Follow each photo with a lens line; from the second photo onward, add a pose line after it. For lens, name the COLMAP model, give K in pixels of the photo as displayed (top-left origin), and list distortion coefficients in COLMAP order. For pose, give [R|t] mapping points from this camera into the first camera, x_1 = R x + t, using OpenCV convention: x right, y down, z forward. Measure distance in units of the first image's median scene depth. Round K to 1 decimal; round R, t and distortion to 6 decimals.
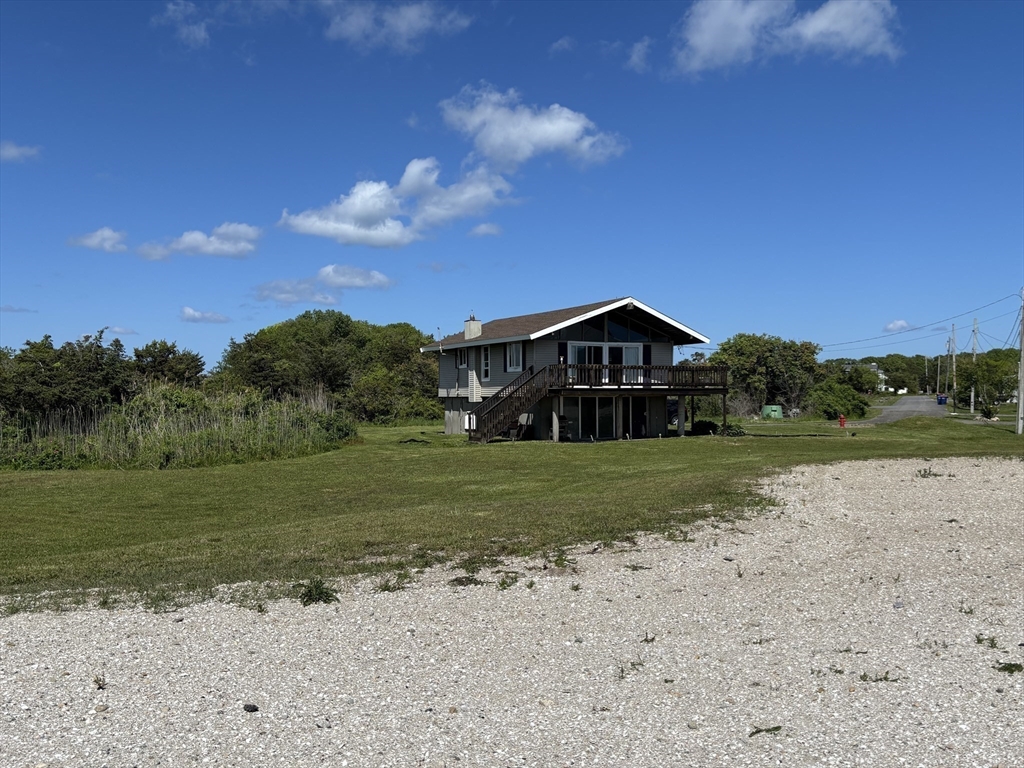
lens RADIAL K [[950.8, 0, 494.2], [0, 950.8, 385.2], [0, 0, 1]] dist [0.026057, 0.000000]
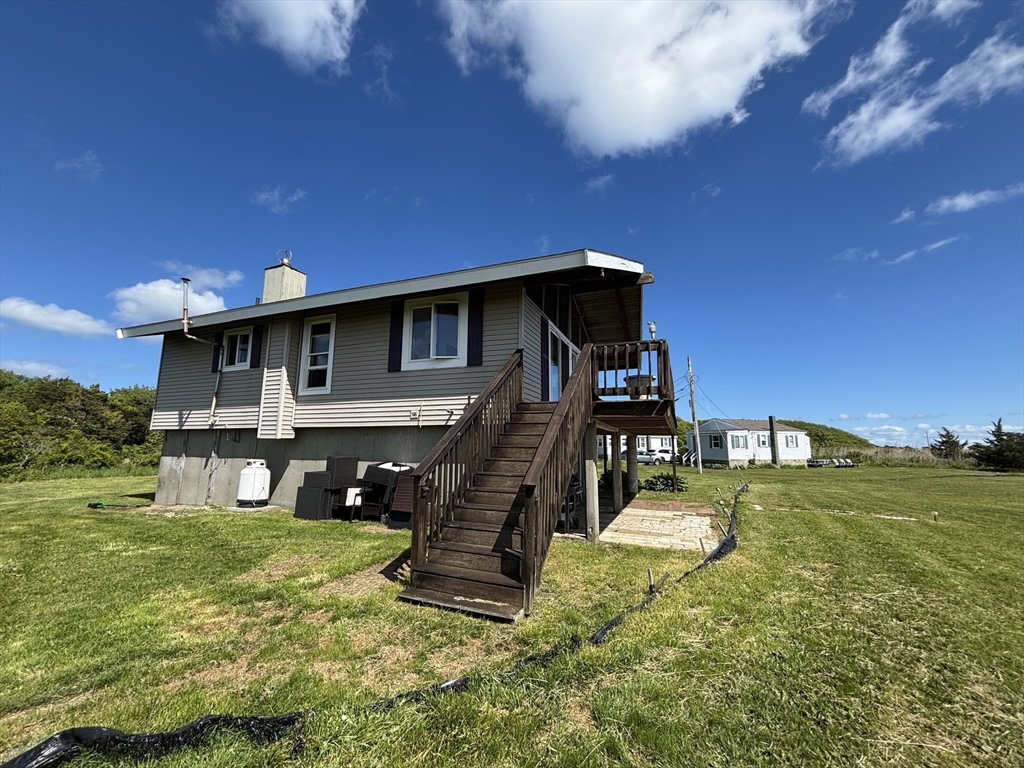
lens RADIAL K [[418.2, 0, 513.9], [0, 418.2, 379.0], [0, 0, 1]] dist [-0.009573, 0.002049]
pose [[0.738418, 0.121509, 0.663305, -0.098663], [-0.017710, 0.986787, -0.161052, 0.026368], [-0.674110, 0.107177, 0.730814, 1.039775]]
